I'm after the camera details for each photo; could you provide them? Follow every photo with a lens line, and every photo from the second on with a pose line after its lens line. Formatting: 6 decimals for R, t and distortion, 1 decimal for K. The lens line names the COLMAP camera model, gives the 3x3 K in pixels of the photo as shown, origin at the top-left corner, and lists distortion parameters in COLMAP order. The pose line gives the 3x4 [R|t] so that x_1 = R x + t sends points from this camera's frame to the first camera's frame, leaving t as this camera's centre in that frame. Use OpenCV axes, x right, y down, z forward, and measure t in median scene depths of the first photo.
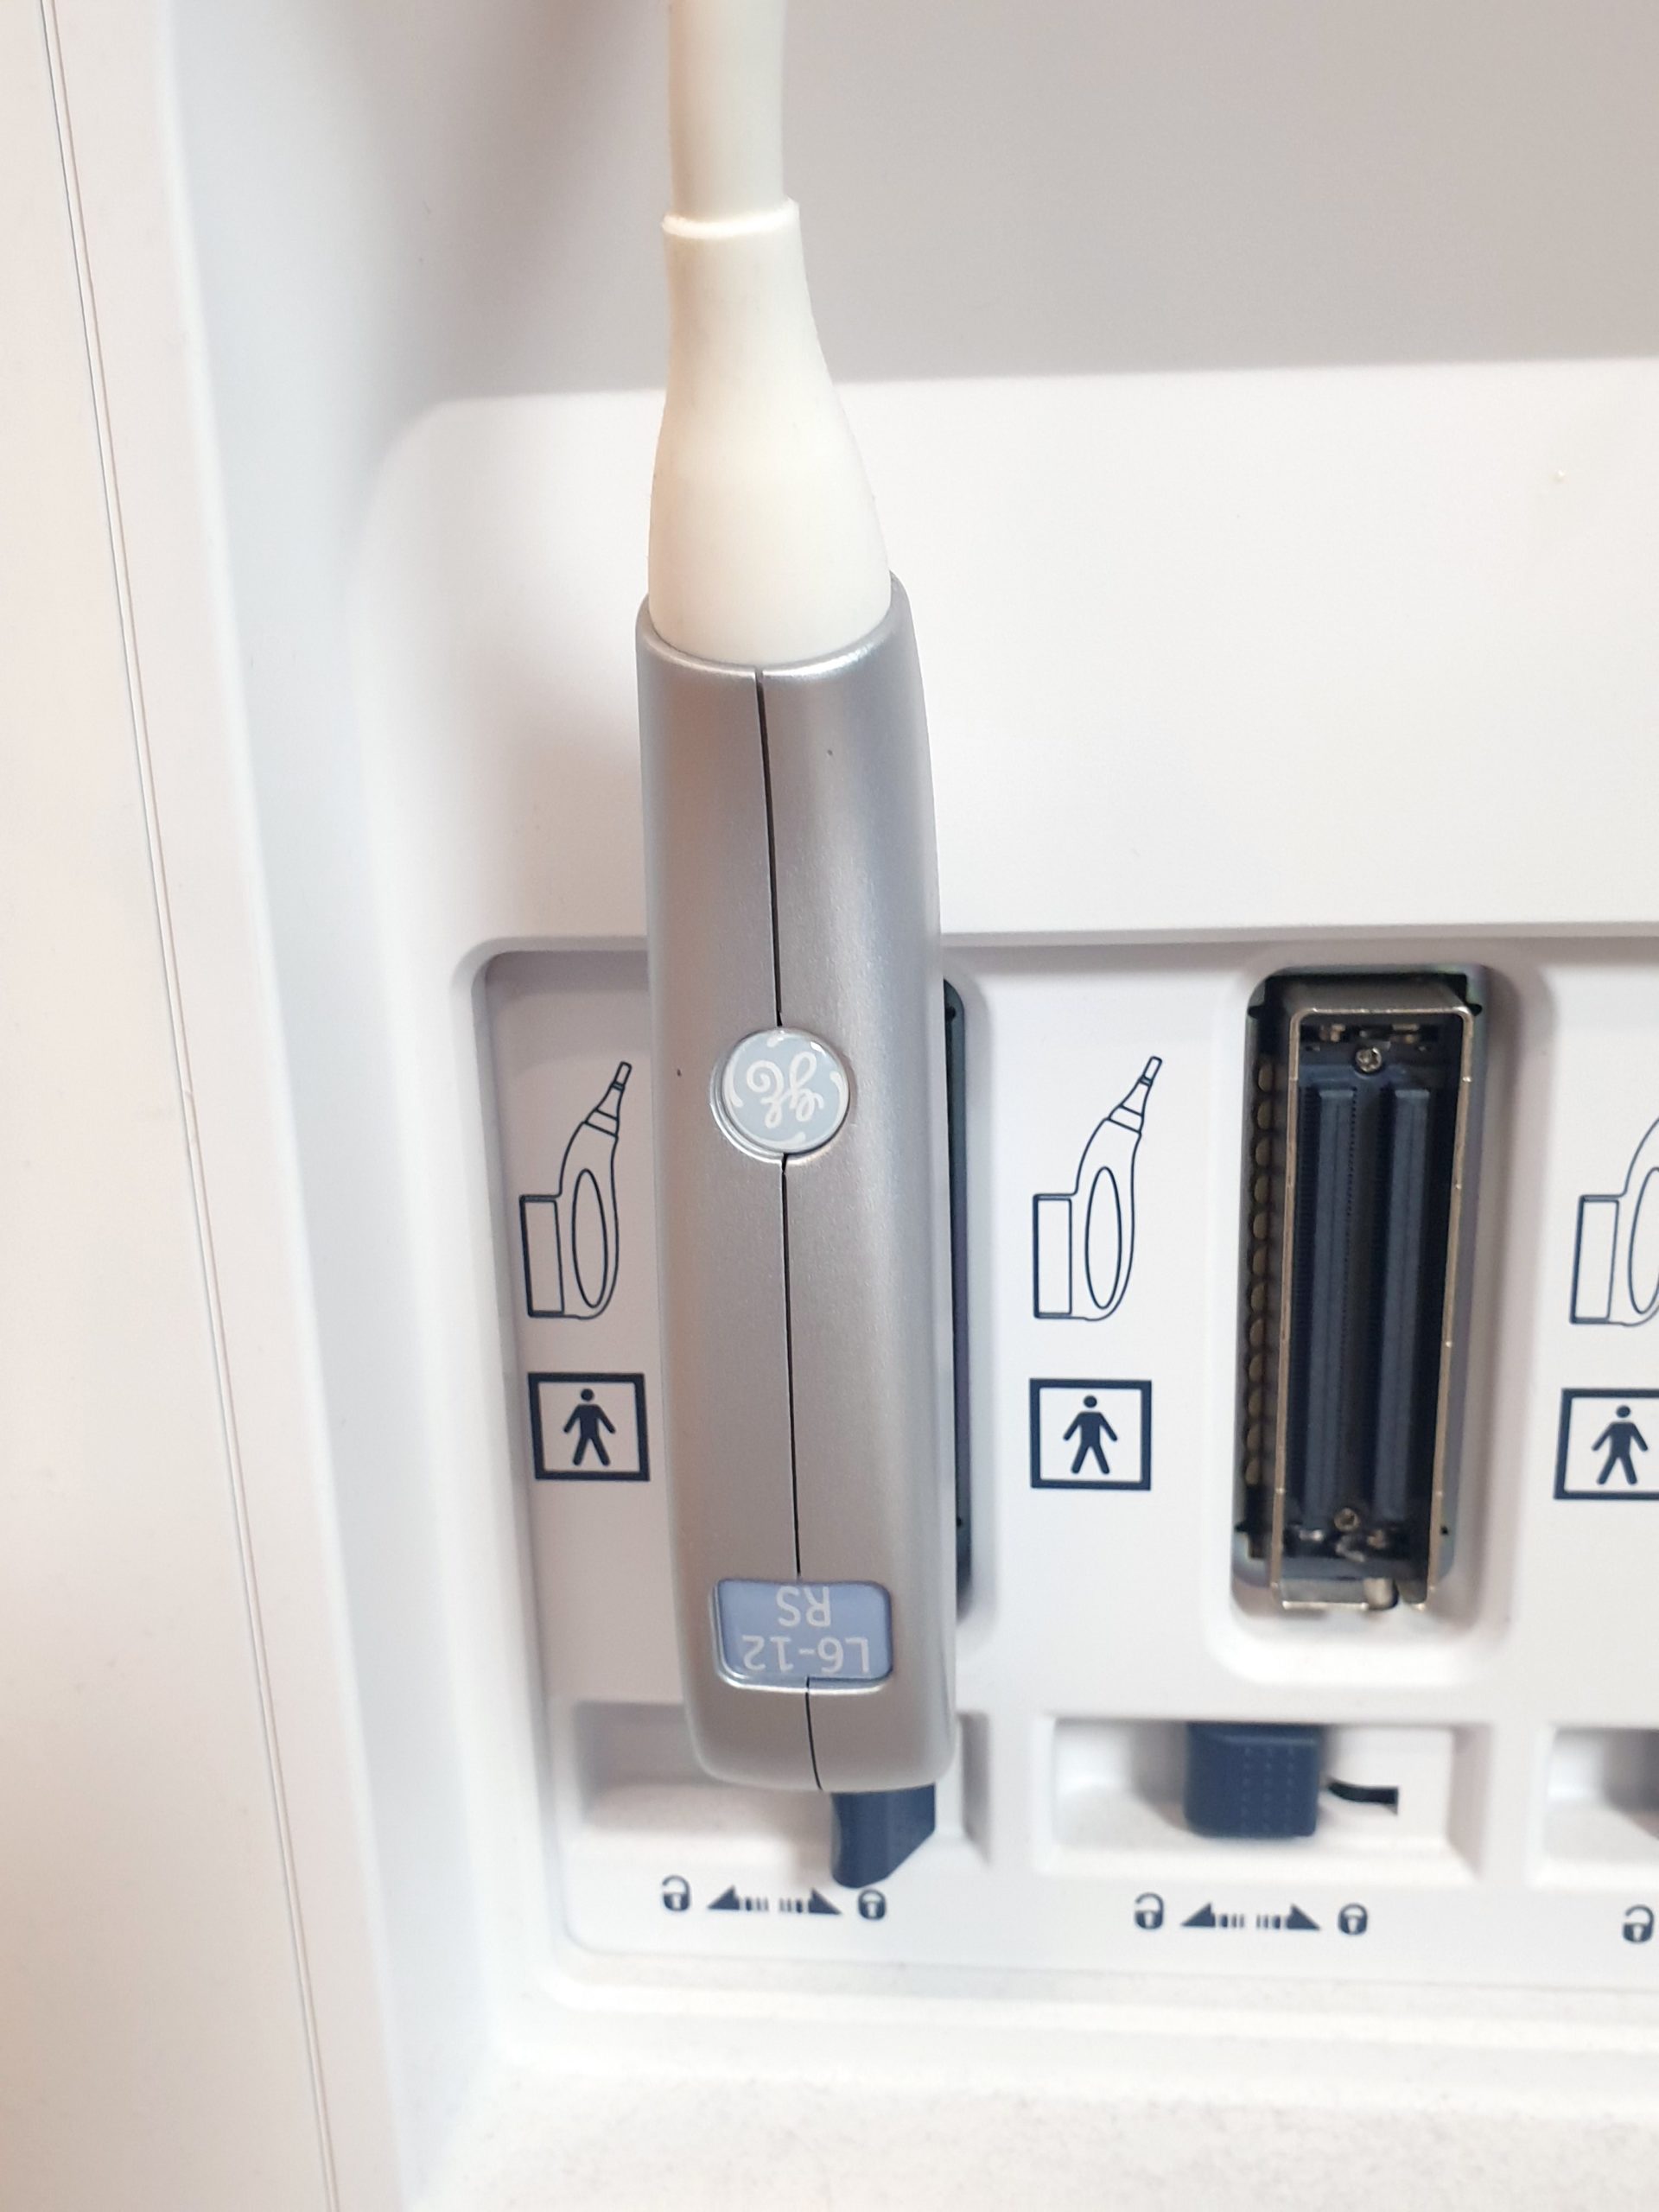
lens RADIAL K [[2038.2, 0, 820.4], [0, 2038.2, 1088.7], [0, 0, 1]] dist [0.058427, -0.224826]
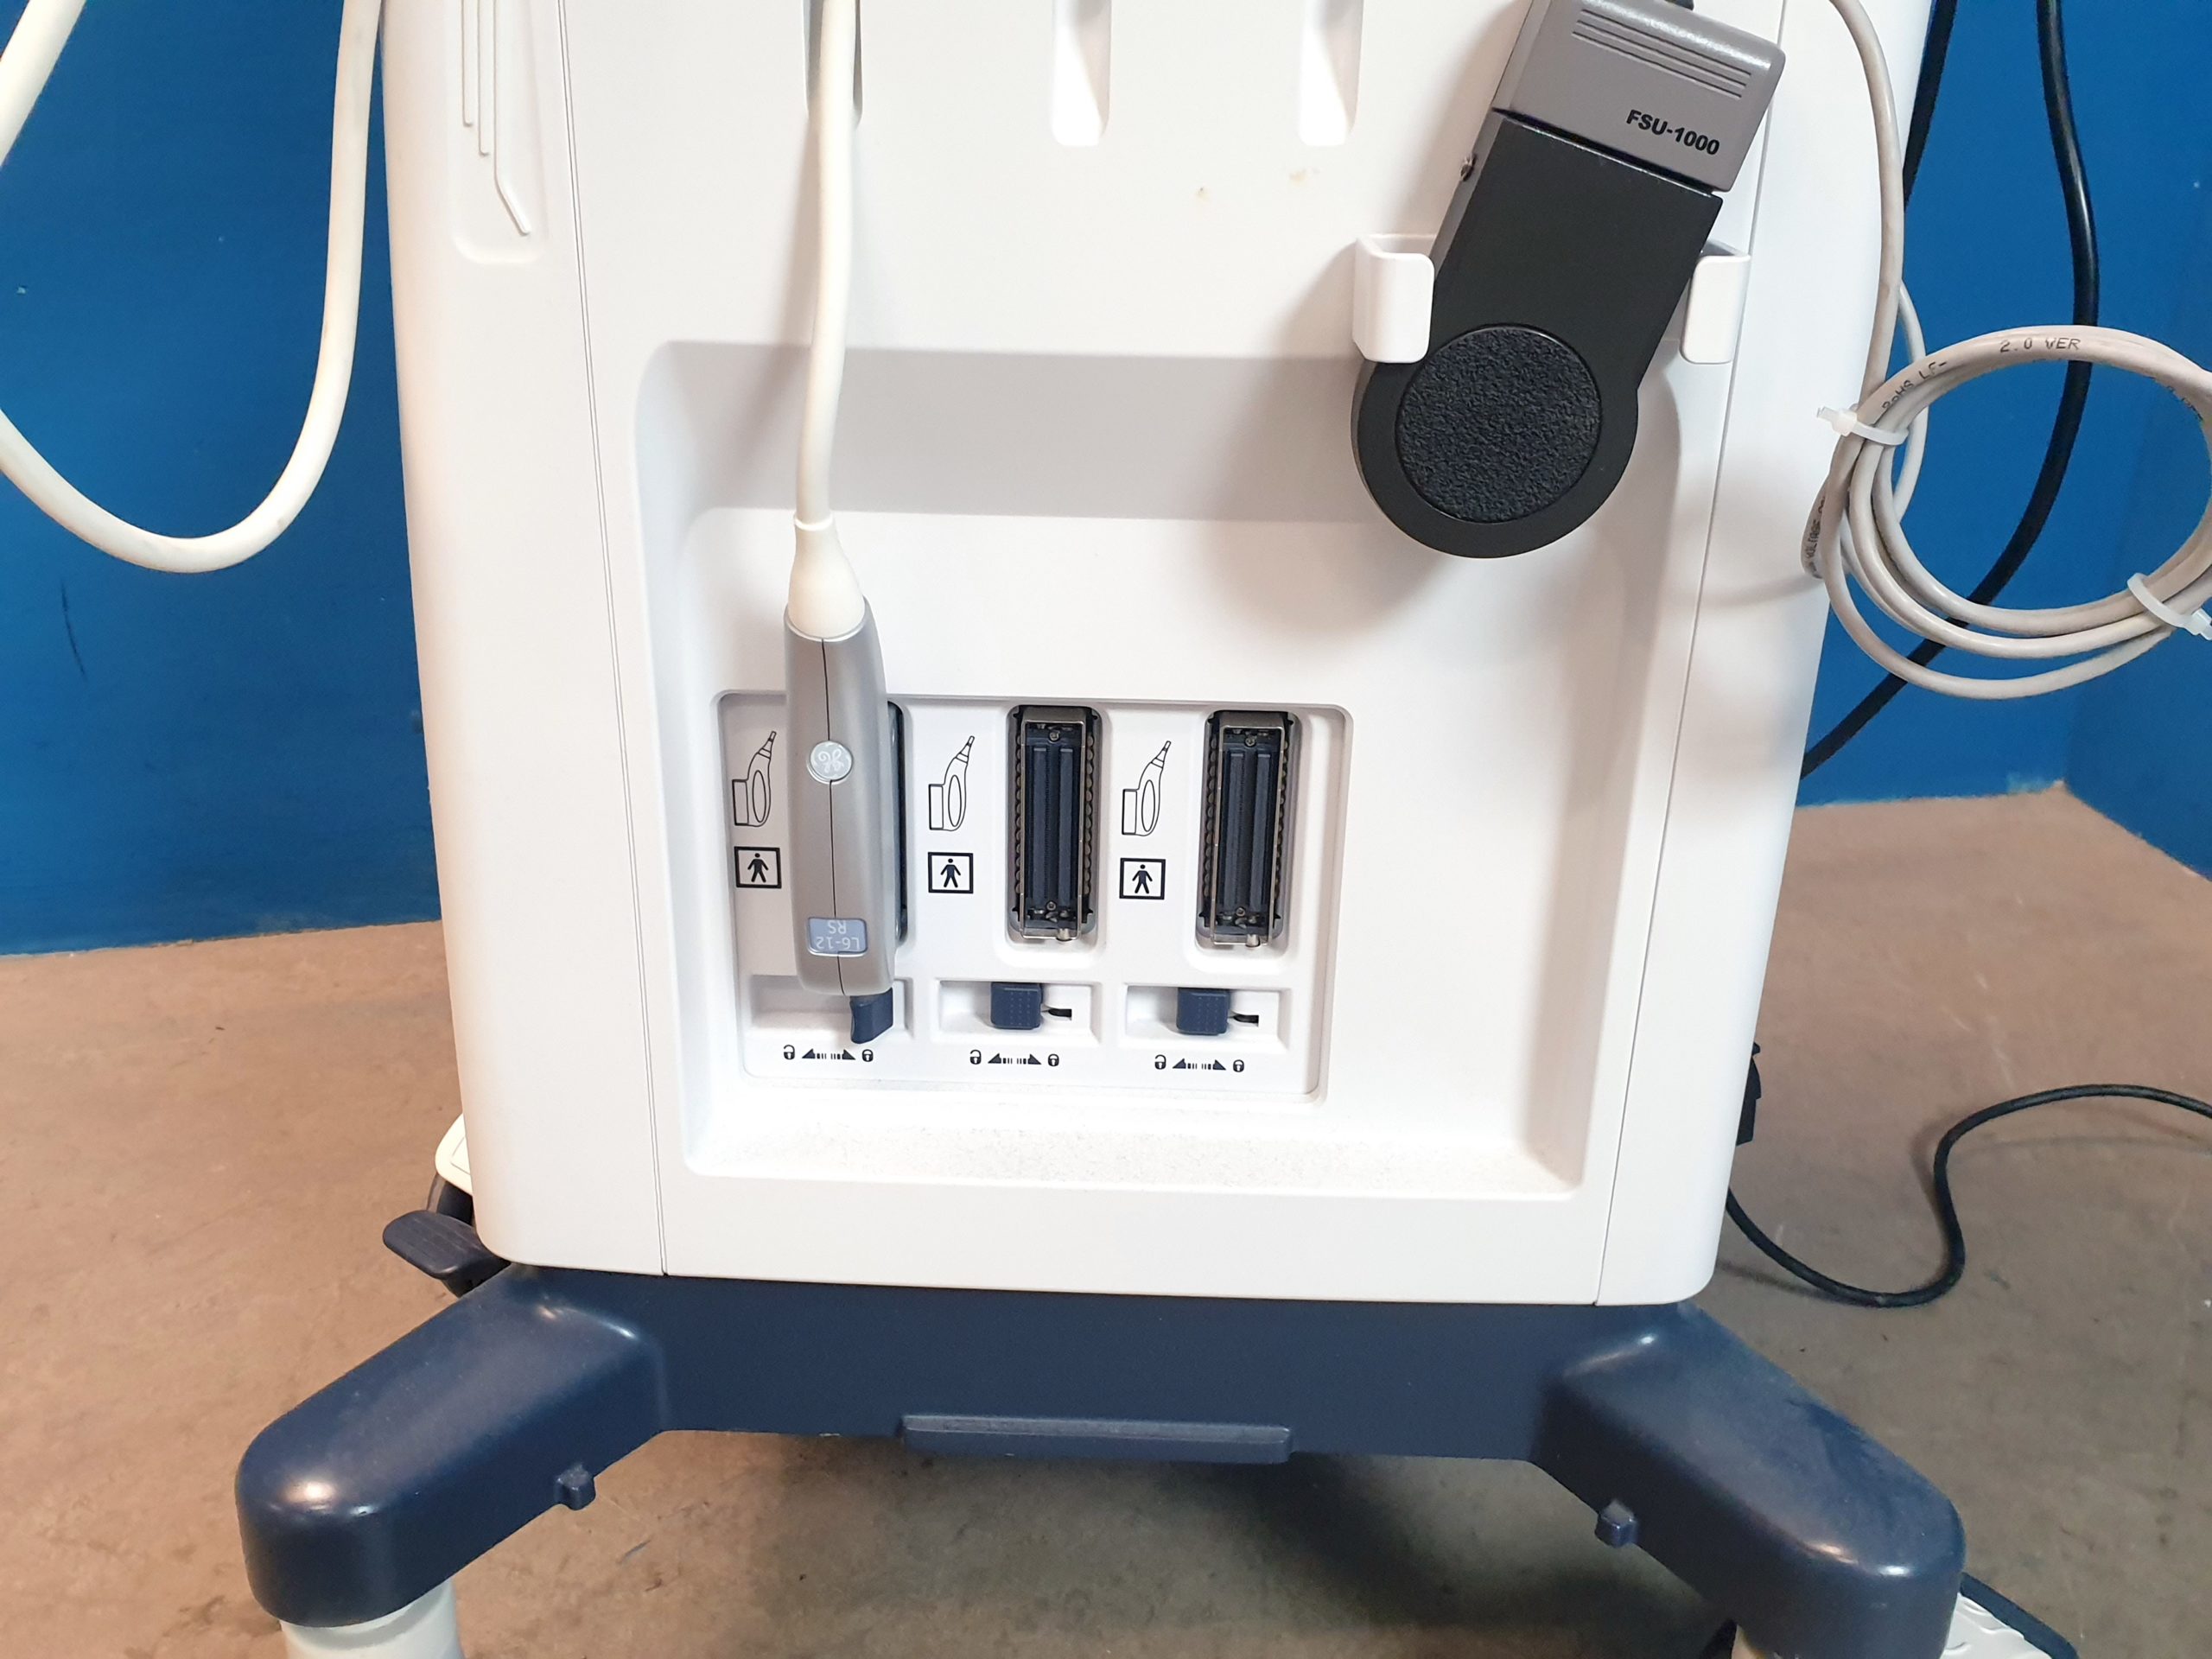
lens RADIAL K [[2038.2, 0, 1127.2], [0, 2038.2, 822.1], [0, 0, 1]] dist [0.058427, -0.224826]
pose [[0.994423, 0.016881, 0.104103, 0.083318], [-0.030301, 0.991219, 0.128710, -0.243059], [-0.101016, -0.131146, 0.986203, -1.620403]]
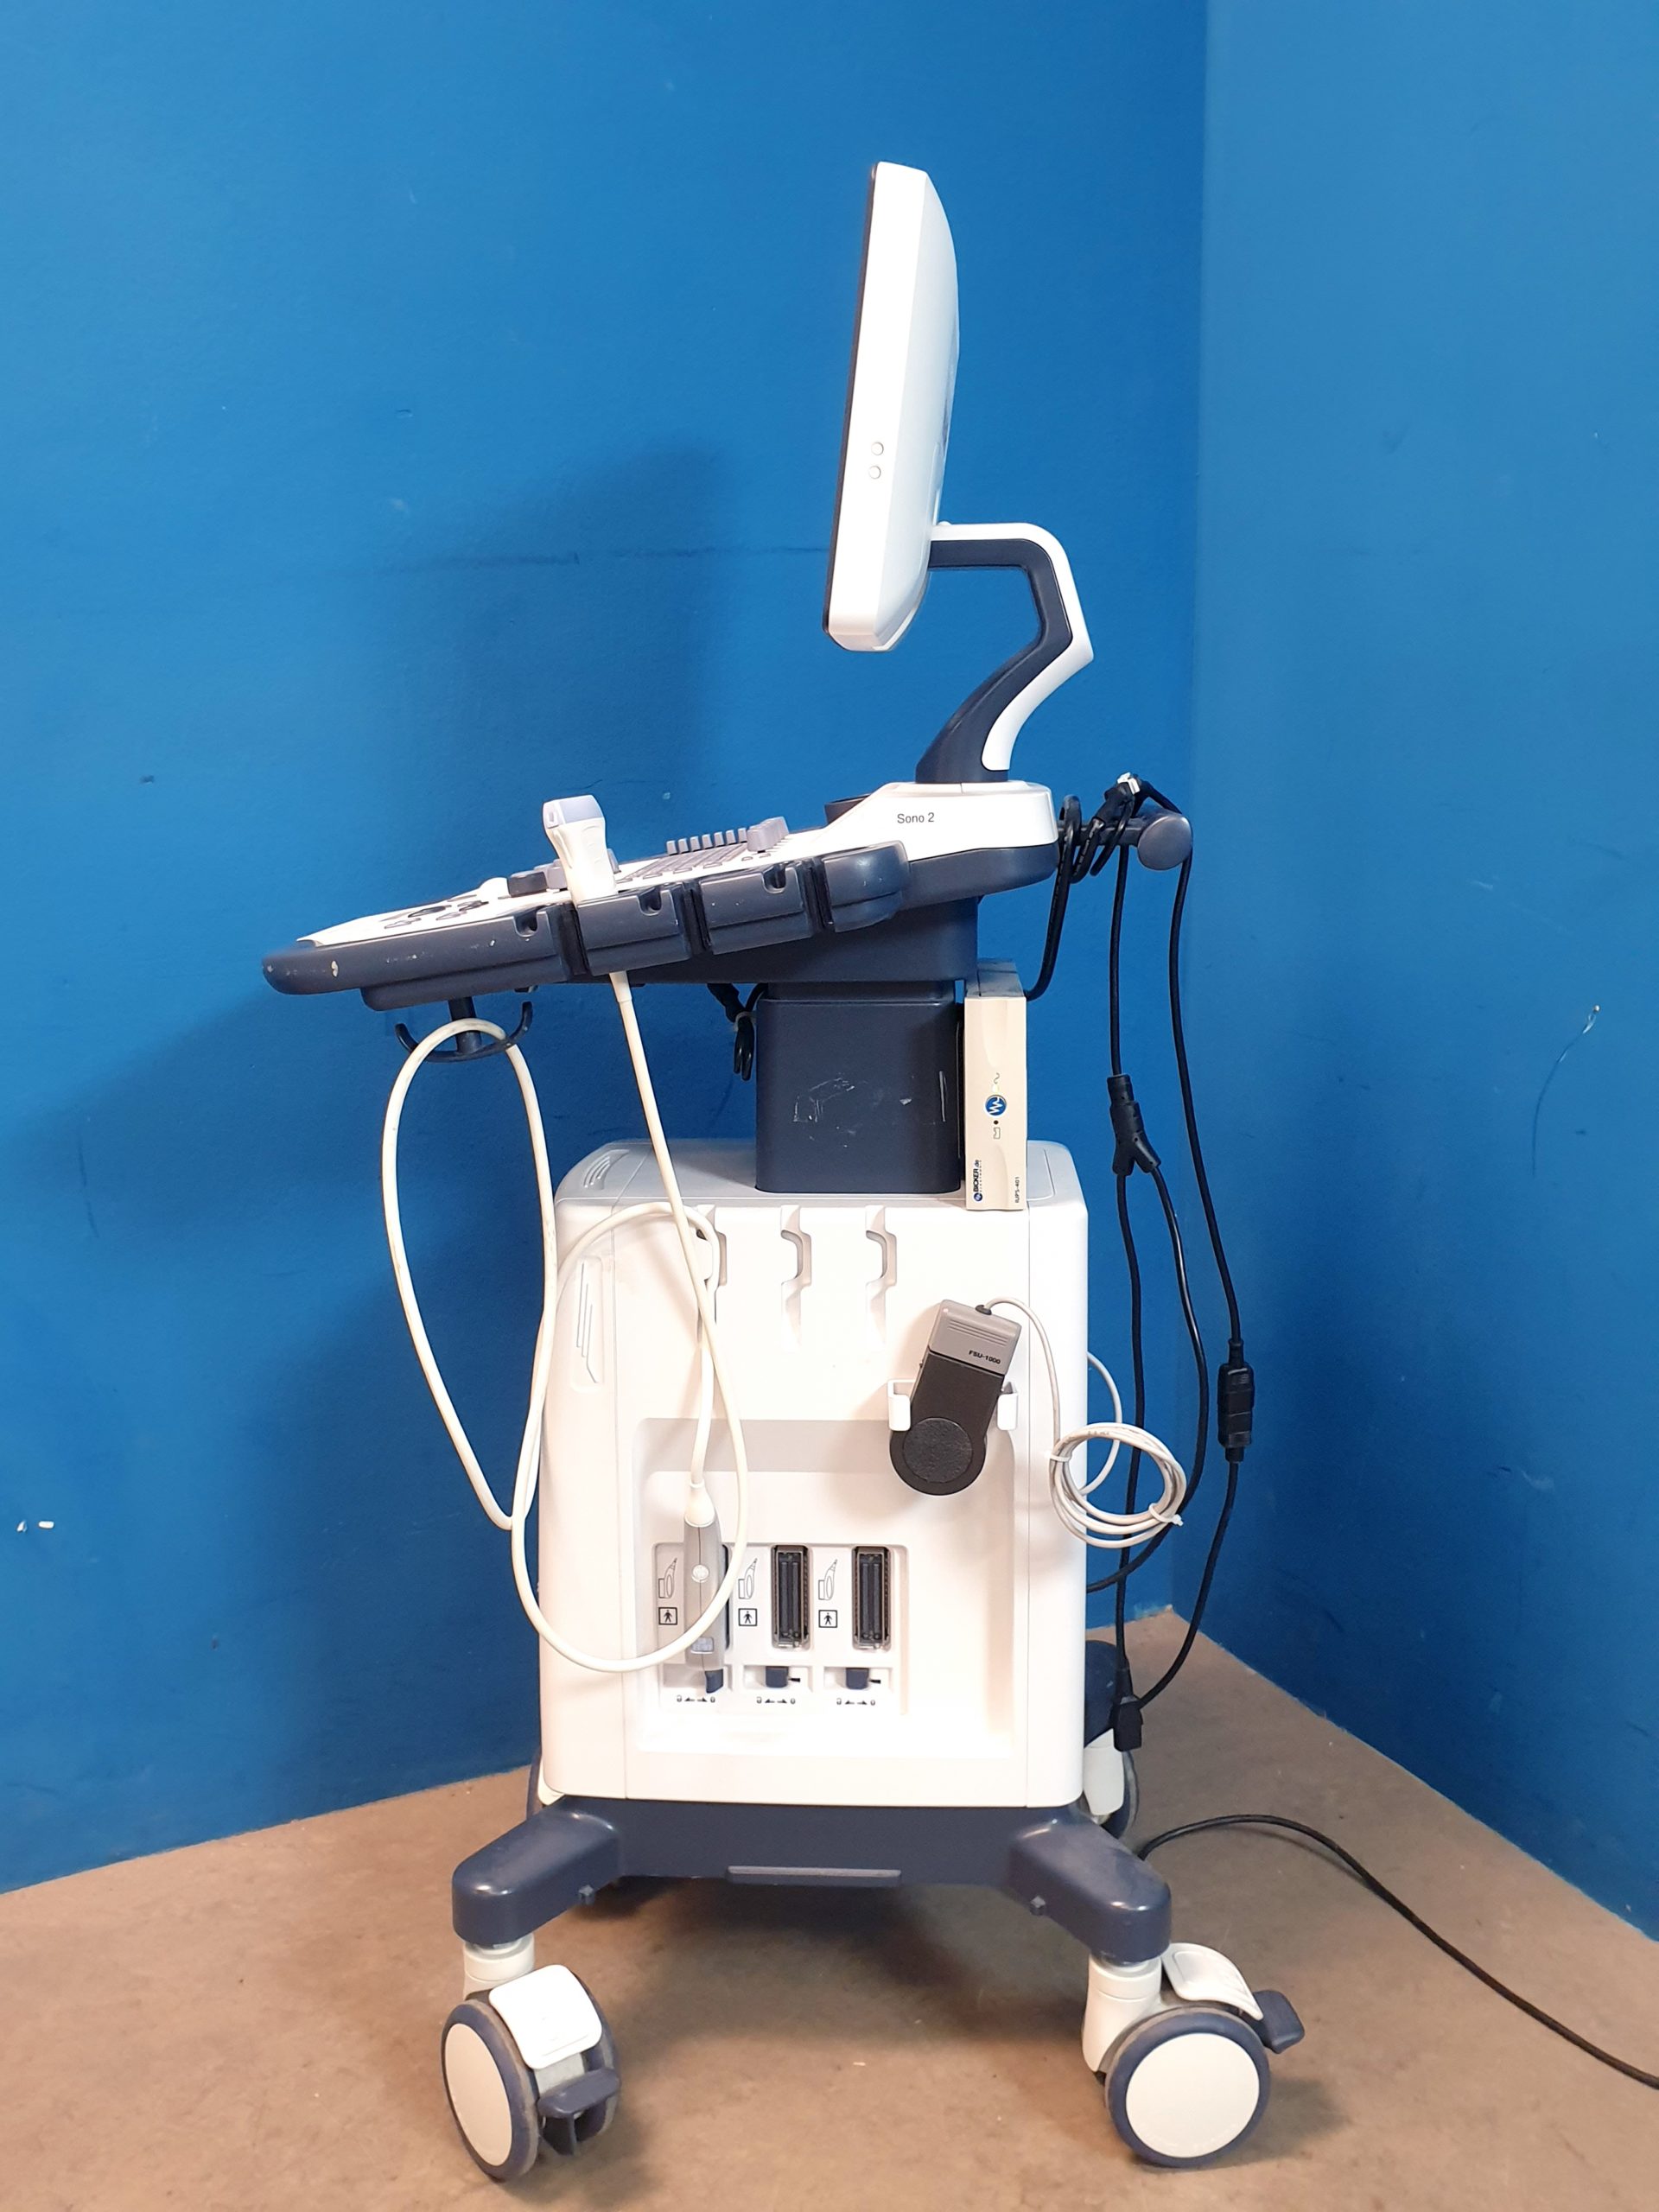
lens RADIAL K [[2038.2, 0, 821.4], [0, 2038.2, 1082.1], [0, 0, 1]] dist [0.058427, -0.224826]
pose [[0.998765, 0.015248, 0.047289, 0.035031], [-0.010053, 0.994077, -0.108216, -0.792780], [-0.048659, 0.107607, 0.993002, -5.456795]]
